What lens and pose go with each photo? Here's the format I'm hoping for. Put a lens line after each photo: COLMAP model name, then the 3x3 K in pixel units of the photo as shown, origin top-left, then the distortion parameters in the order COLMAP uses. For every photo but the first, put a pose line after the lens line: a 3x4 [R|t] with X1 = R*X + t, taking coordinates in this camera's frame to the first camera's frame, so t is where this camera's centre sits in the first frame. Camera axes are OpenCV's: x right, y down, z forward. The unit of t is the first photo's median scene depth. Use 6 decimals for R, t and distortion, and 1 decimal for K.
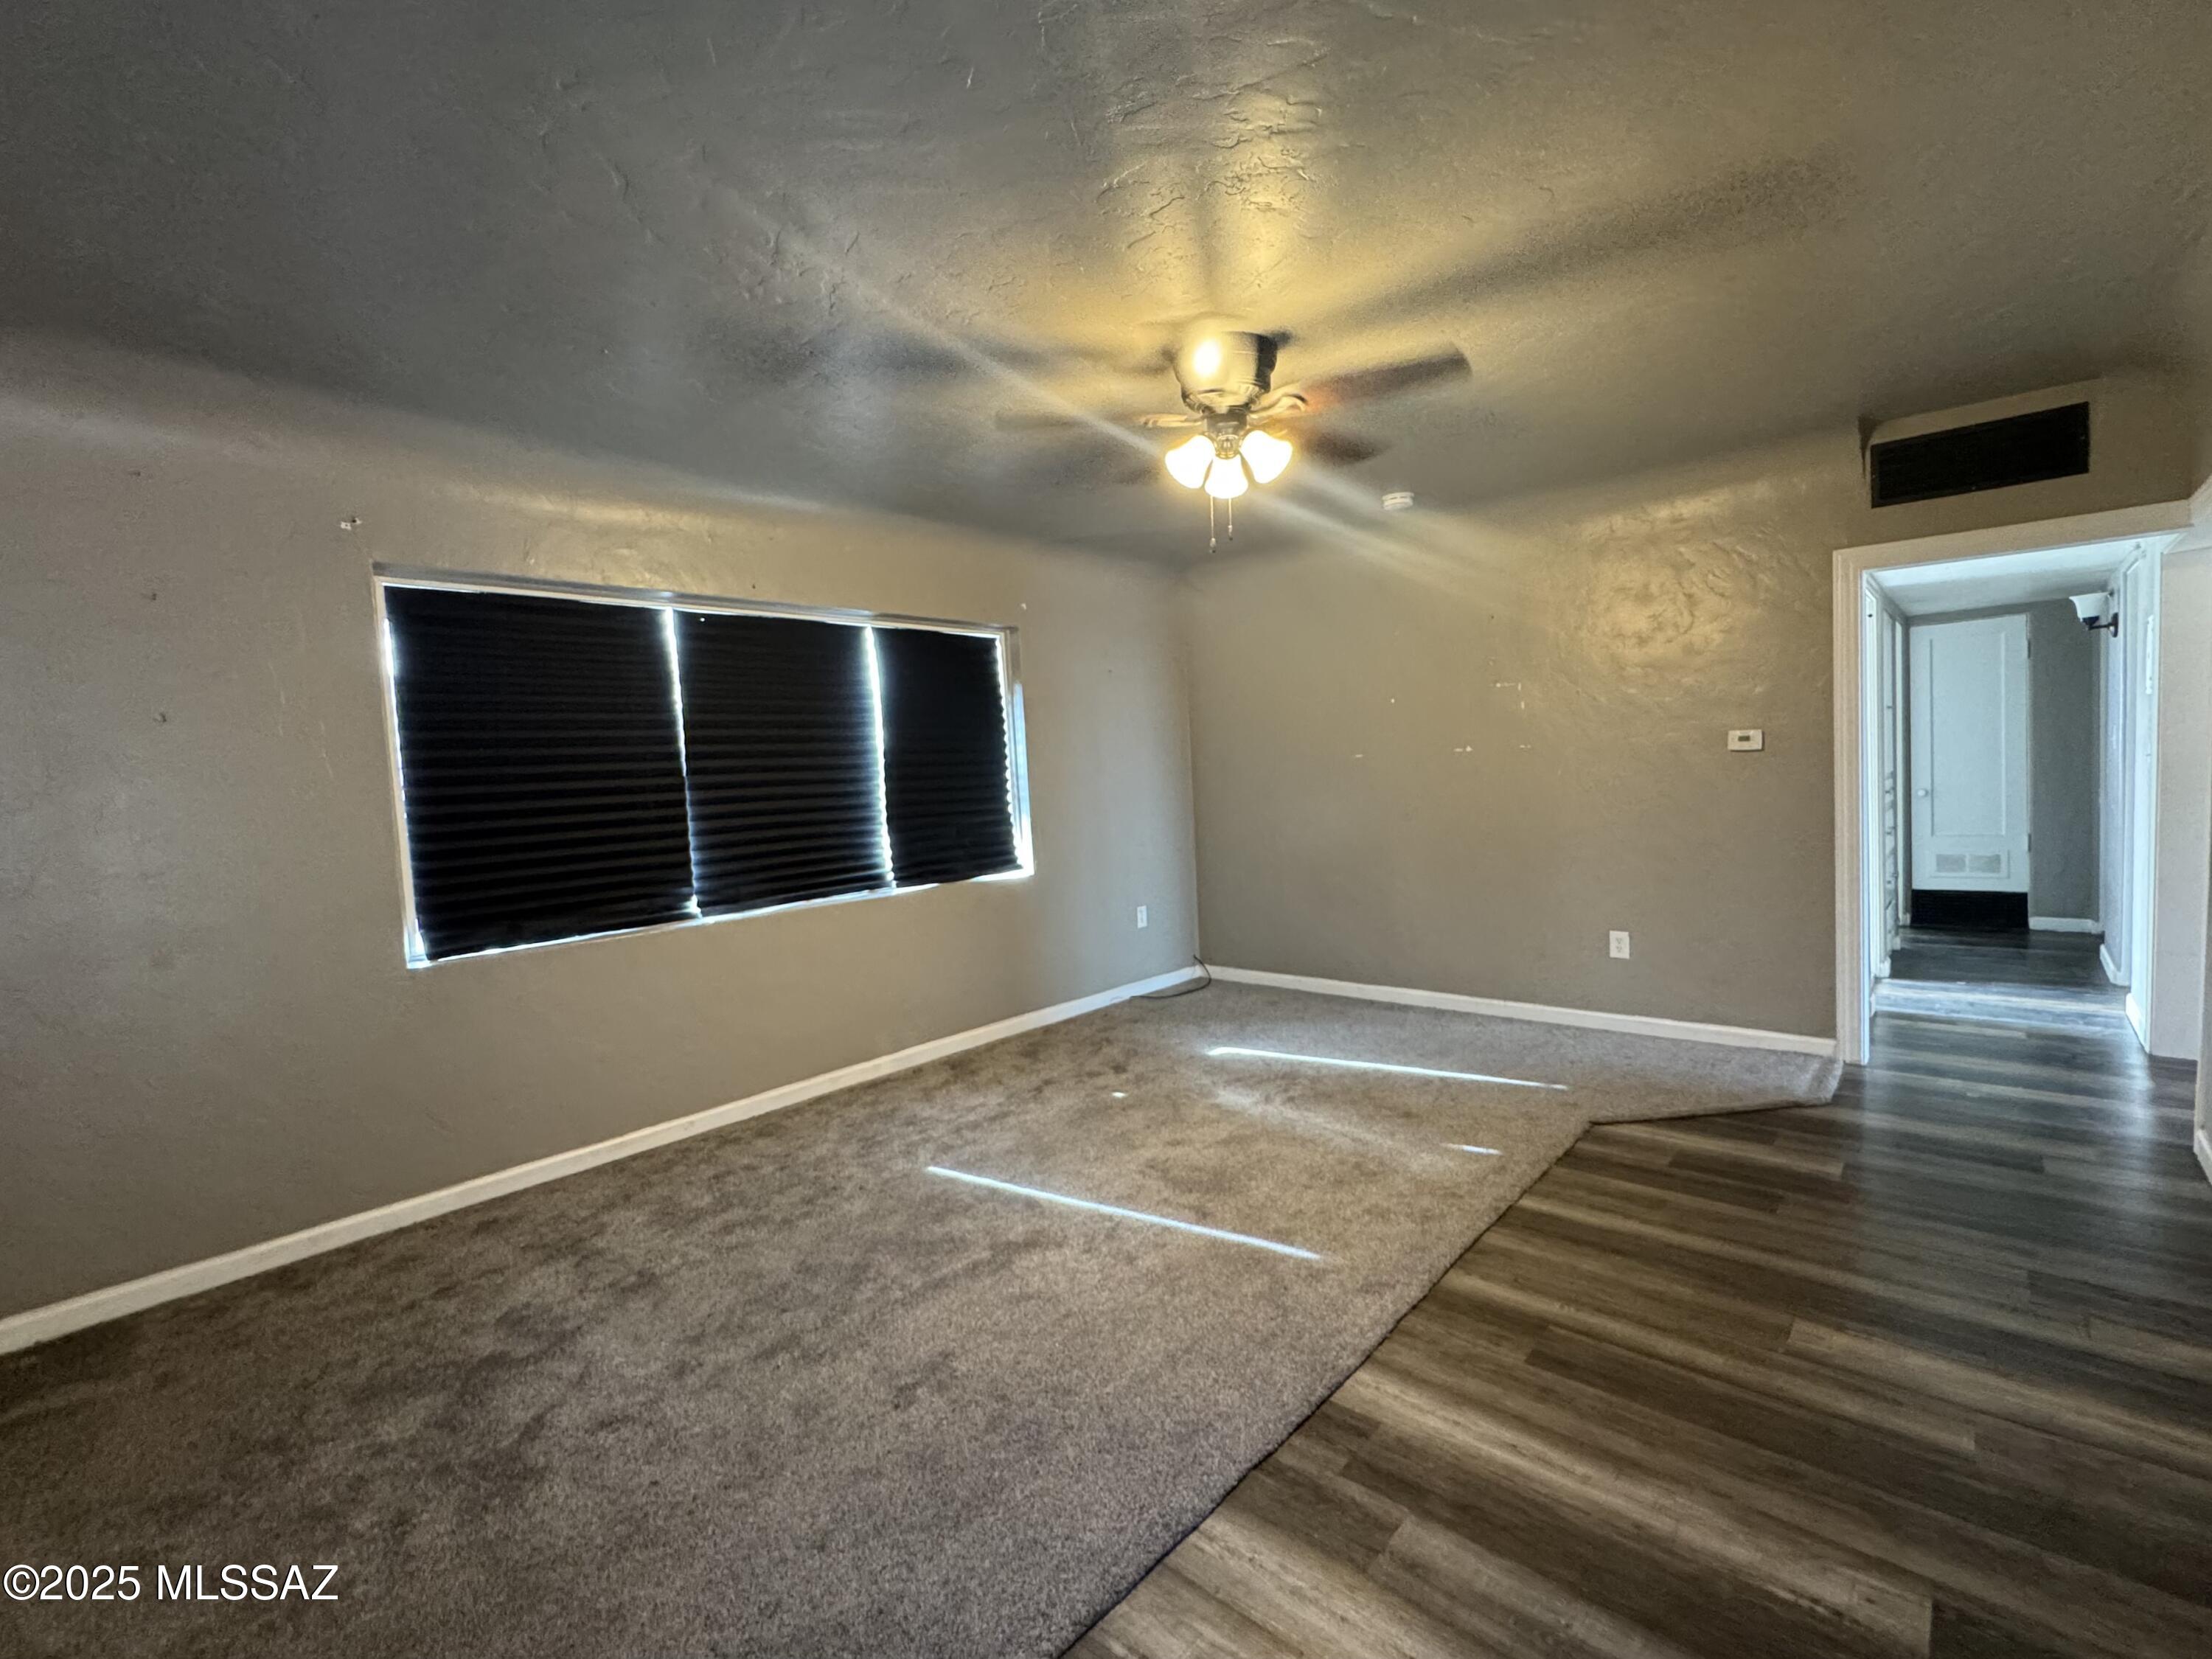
lens RADIAL K [[897.2, 0, 1106.0], [0, 897.2, 829.5], [0, 0, 1]] dist [0.020921, 0.000043]
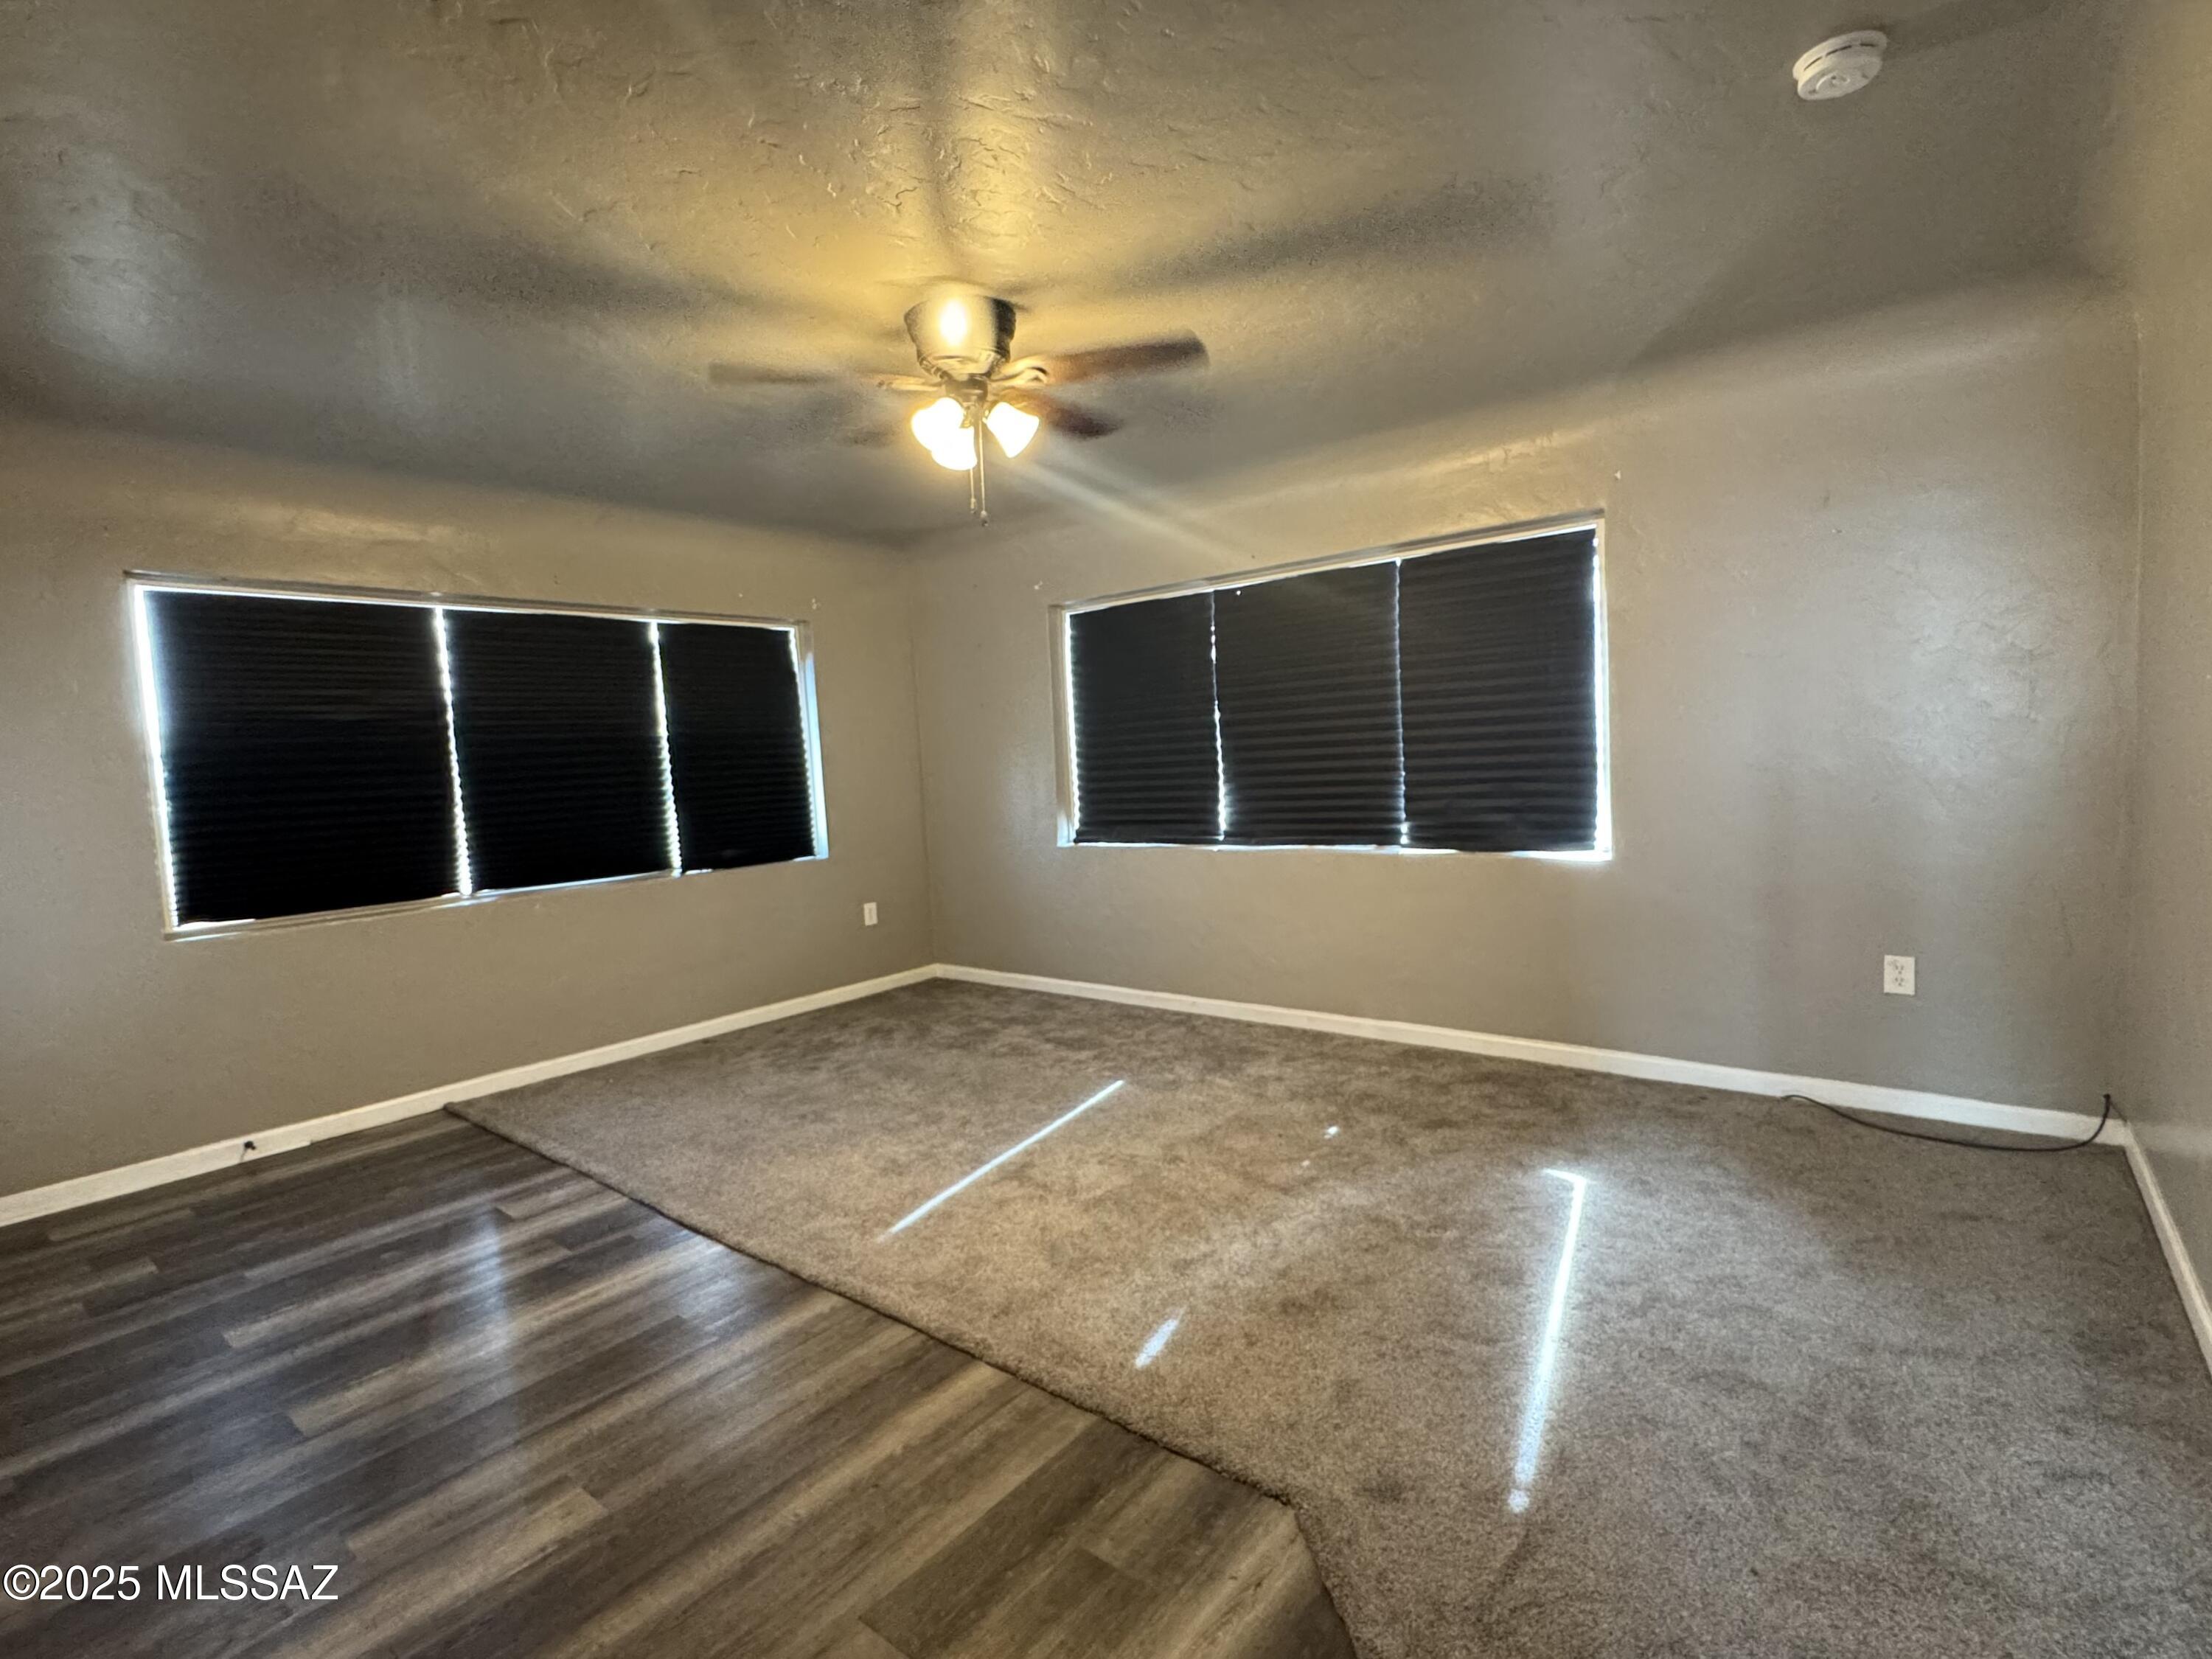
lens RADIAL K [[945.6, 0, 1106.0], [0, 945.6, 829.5], [0, 0, 1]] dist [-0.003015, -0.000211]
pose [[0.144419, 0.119758, -0.982243, 0.981966], [-0.025548, 0.992770, 0.117286, -0.085732], [0.989187, 0.008156, 0.146435, 0.833621]]
